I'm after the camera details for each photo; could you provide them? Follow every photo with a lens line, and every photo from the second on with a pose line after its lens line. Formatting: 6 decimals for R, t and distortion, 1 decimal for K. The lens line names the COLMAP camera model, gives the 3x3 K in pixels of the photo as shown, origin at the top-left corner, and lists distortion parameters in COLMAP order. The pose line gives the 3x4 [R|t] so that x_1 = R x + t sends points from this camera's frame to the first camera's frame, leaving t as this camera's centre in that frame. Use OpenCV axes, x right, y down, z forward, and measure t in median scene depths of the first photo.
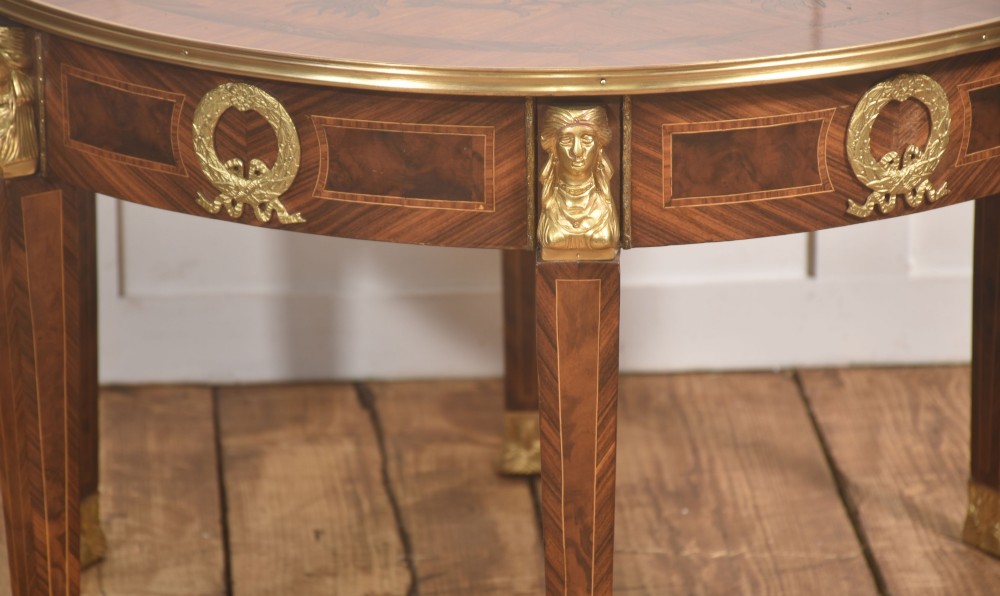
lens RADIAL K [[5495.2, 0, 505.8], [0, 5495.2, 321.7], [0, 0, 1]] dist [2.694141, 0.000000]
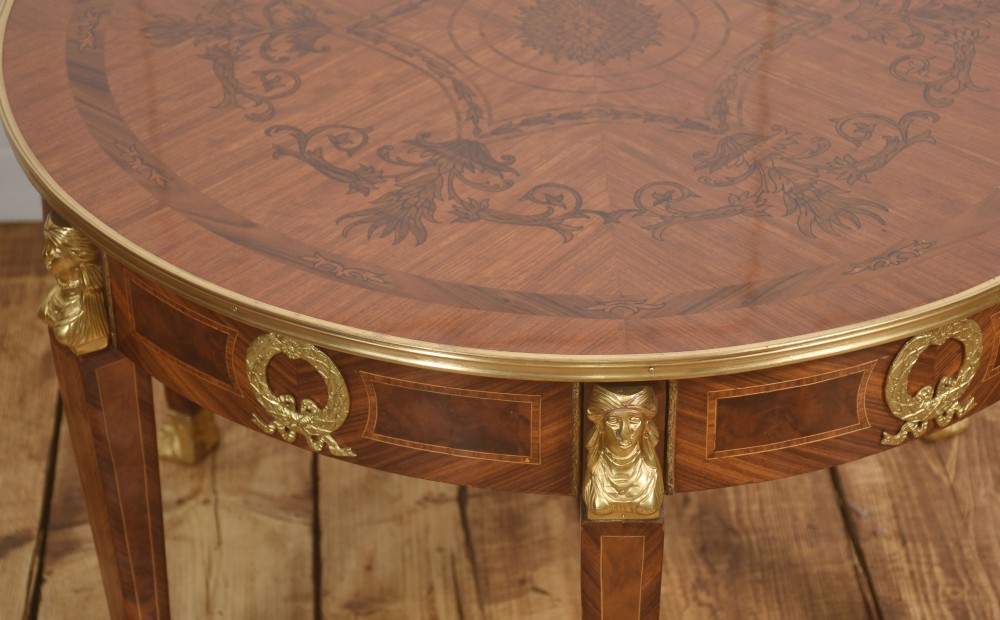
lens RADIAL K [[2431.4, 0, 520.5], [0, 2431.4, 332.2], [0, 0, 1]] dist [0.573283, 0.000000]
pose [[0.999978, -0.001438, 0.006533, -0.008570], [-0.000581, 0.954227, 0.299084, -0.176917], [-0.006664, -0.299081, 0.954205, 0.573746]]
